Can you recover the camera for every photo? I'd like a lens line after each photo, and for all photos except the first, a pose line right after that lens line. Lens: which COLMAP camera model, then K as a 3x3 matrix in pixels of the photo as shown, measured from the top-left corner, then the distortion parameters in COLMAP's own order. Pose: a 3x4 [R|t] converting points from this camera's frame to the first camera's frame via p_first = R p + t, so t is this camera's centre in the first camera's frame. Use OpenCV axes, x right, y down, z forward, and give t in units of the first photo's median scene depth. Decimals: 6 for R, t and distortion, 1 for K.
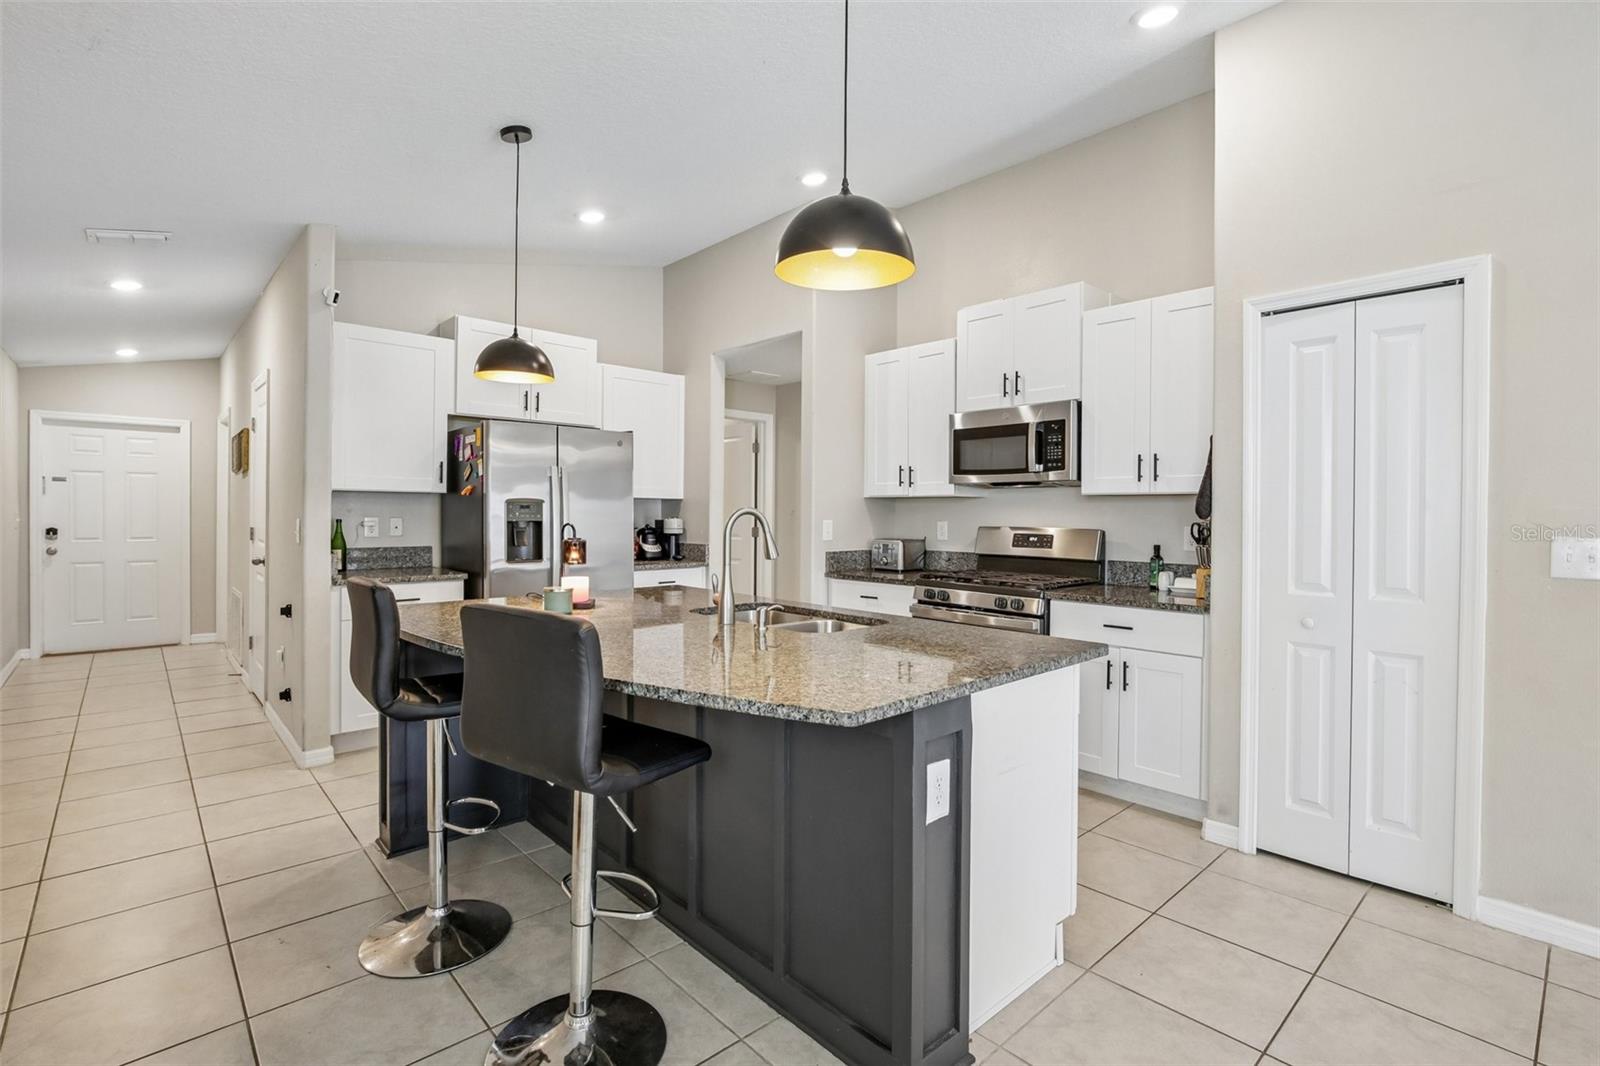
lens RADIAL K [[738.1, 0, 805.5], [0, 738.1, 513.8], [0, 0, 1]] dist [-0.018038, 0.001580]
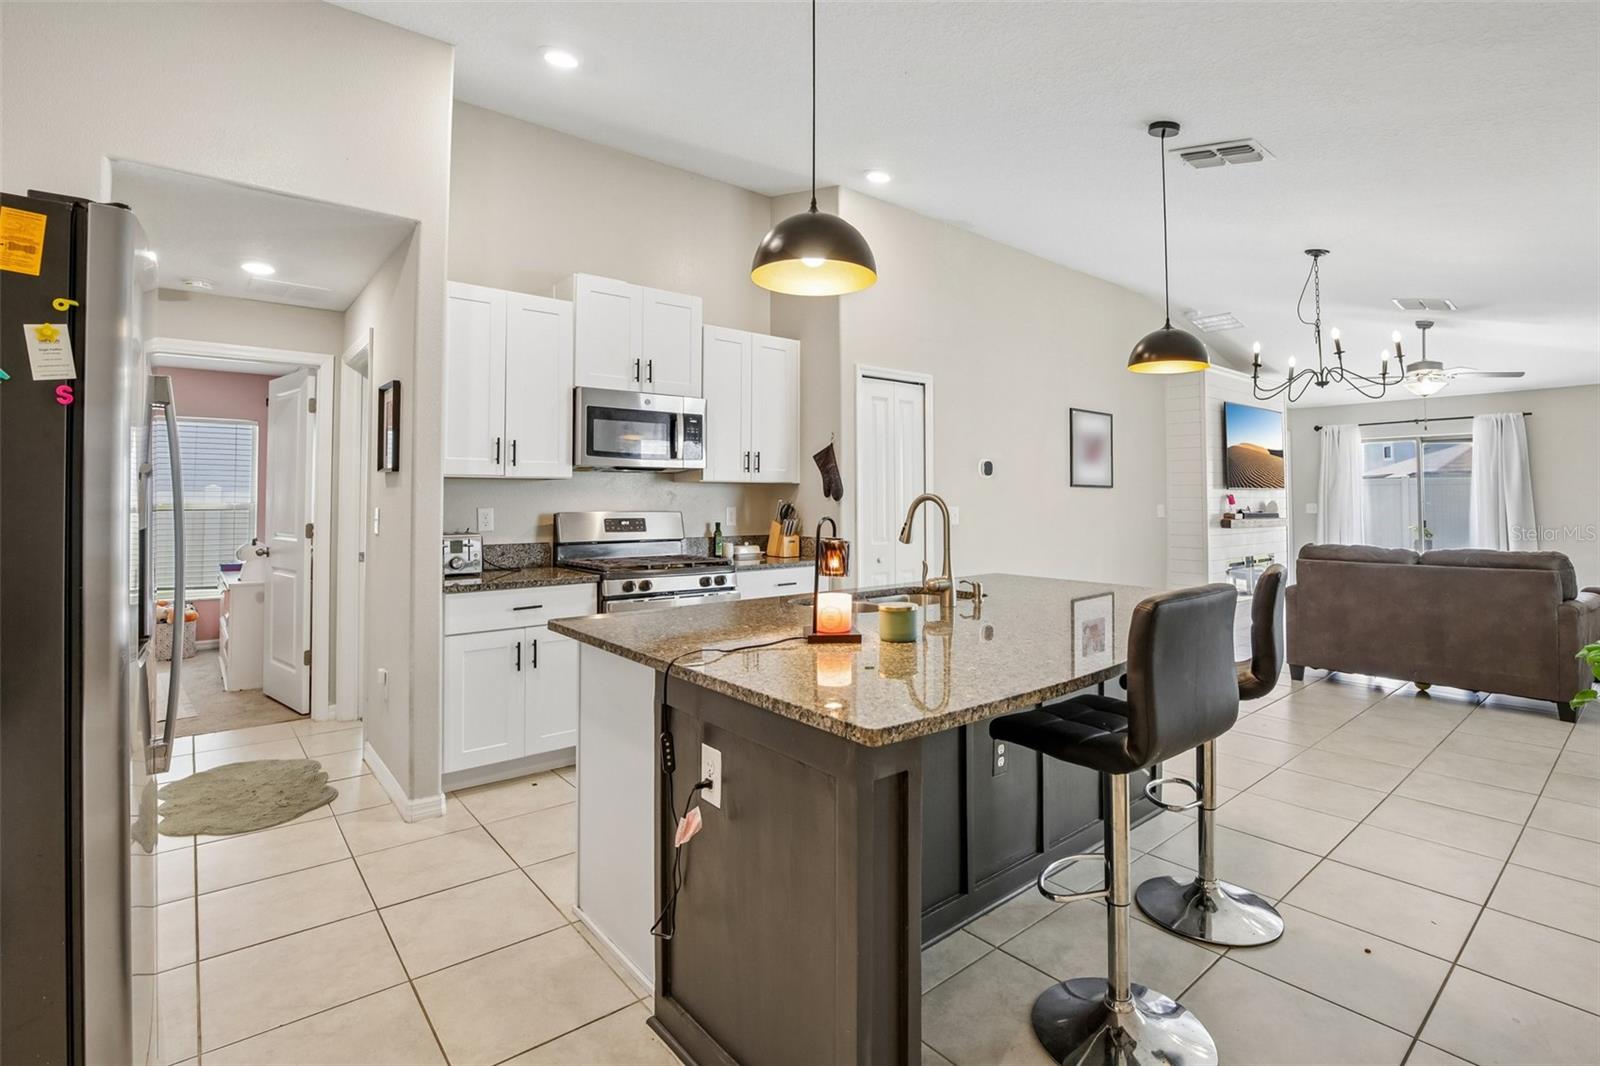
lens RADIAL K [[738.1, 0, 819.7], [0, 738.1, 492.2], [0, 0, 1]] dist [-0.018038, 0.001580]
pose [[0.040883, 0.001638, 0.999163, -0.724106], [0.003503, 0.999992, -0.001783, -0.005776], [-0.999158, 0.003573, 0.040877, 0.714937]]
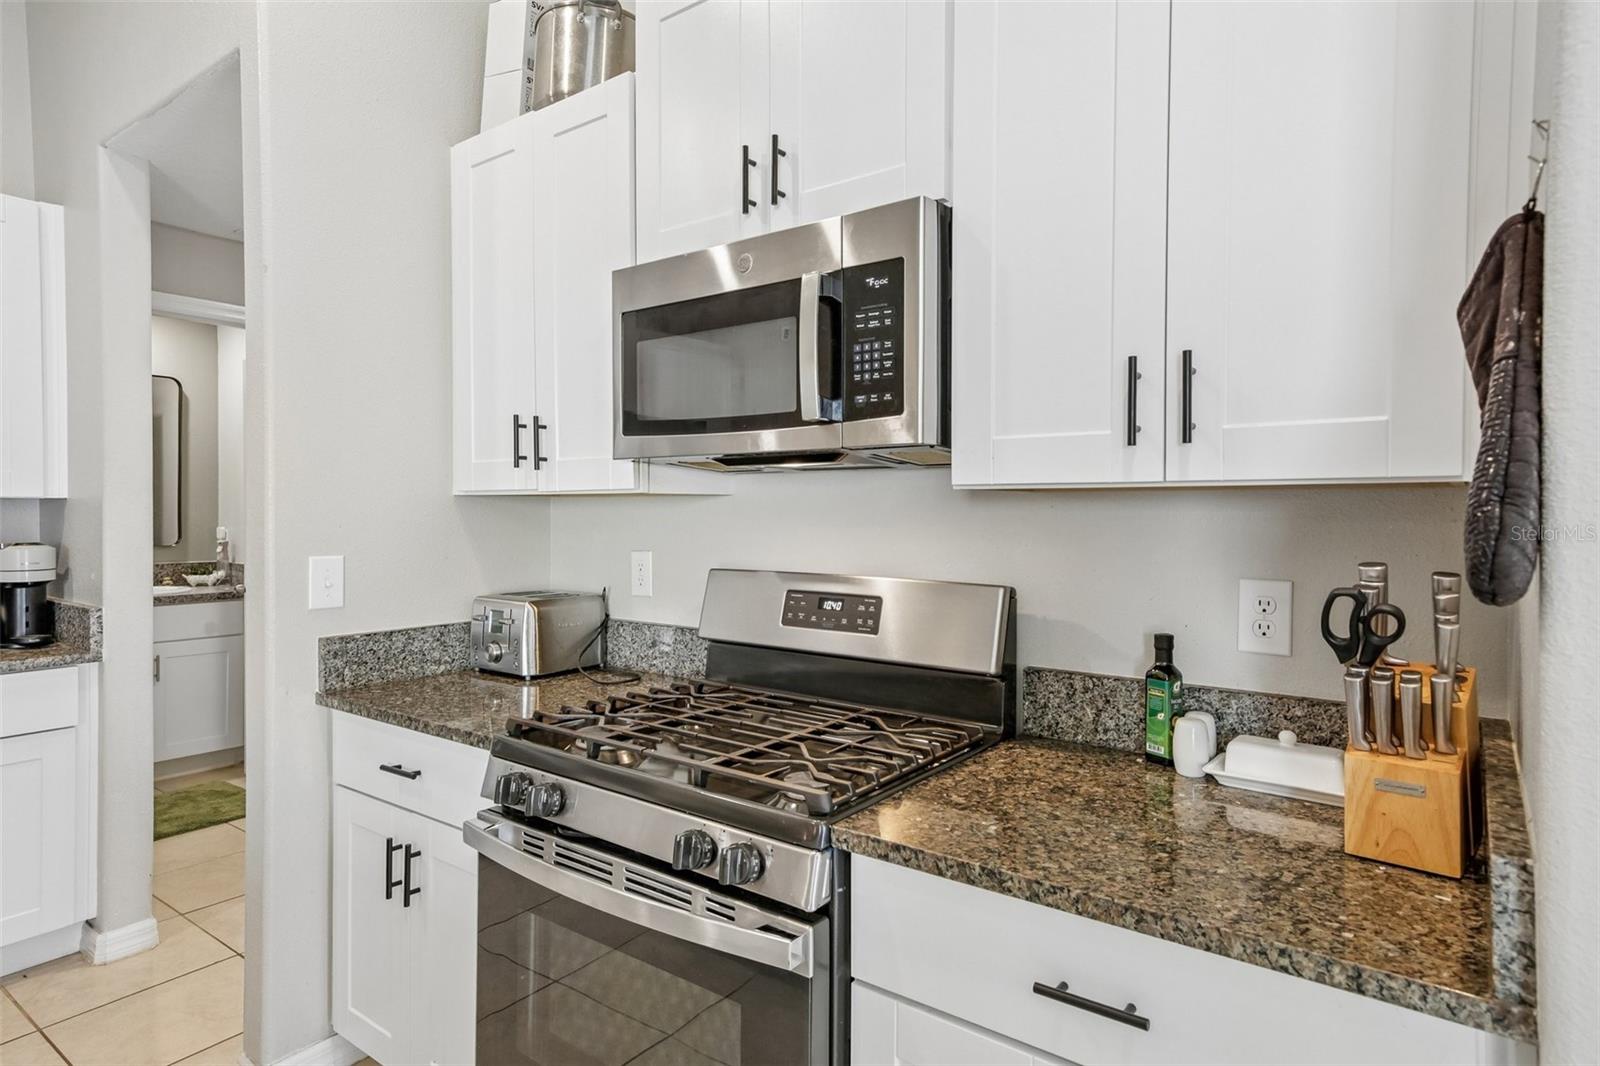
lens RADIAL K [[902.7, 0, 795.2], [0, 902.7, 508.3], [0, 0, 1]] dist [0.025526, 0.001642]
pose [[0.984205, -0.005104, 0.176957, 0.215705], [0.005543, 0.999983, -0.001986, -0.015482], [-0.176943, 0.002936, 0.984217, 0.566268]]
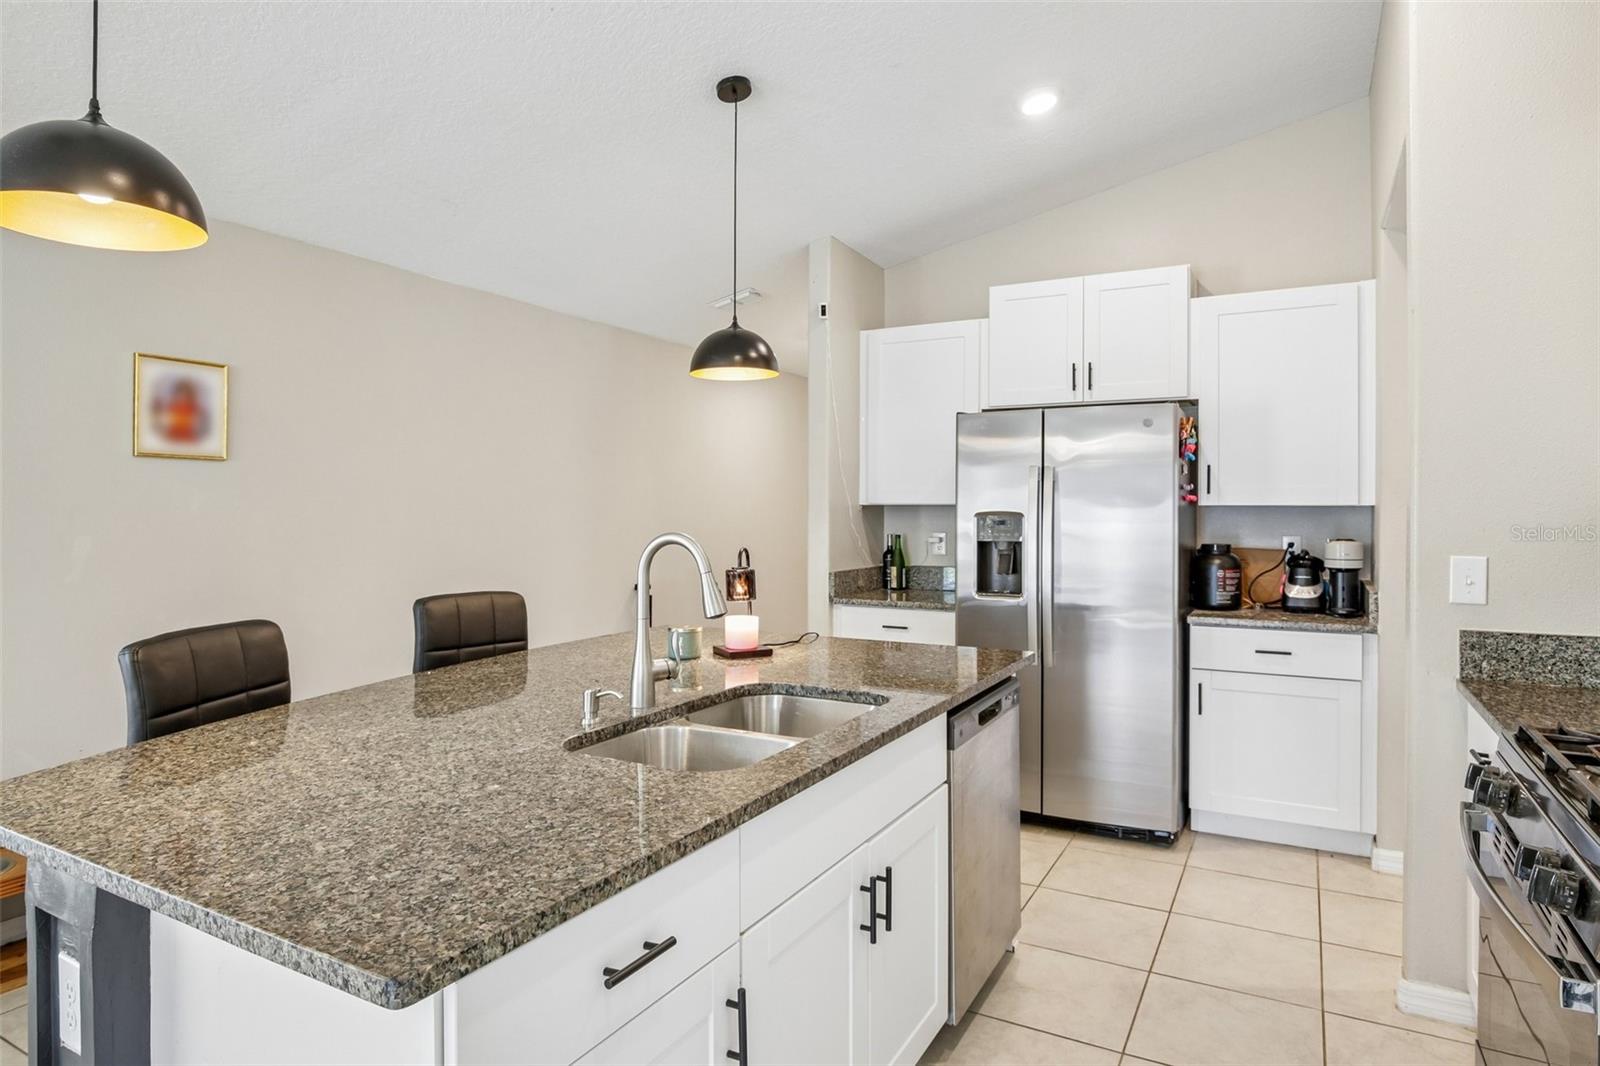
lens RADIAL K [[902.7, 0, 830.7], [0, 902.7, 509.7], [0, 0, 1]] dist [0.025526, 0.001642]
pose [[0.340198, -0.008521, -0.940315, 0.461881], [-0.001796, 0.999951, -0.009711, -0.013664], [0.940352, 0.004993, 0.340167, 0.551567]]
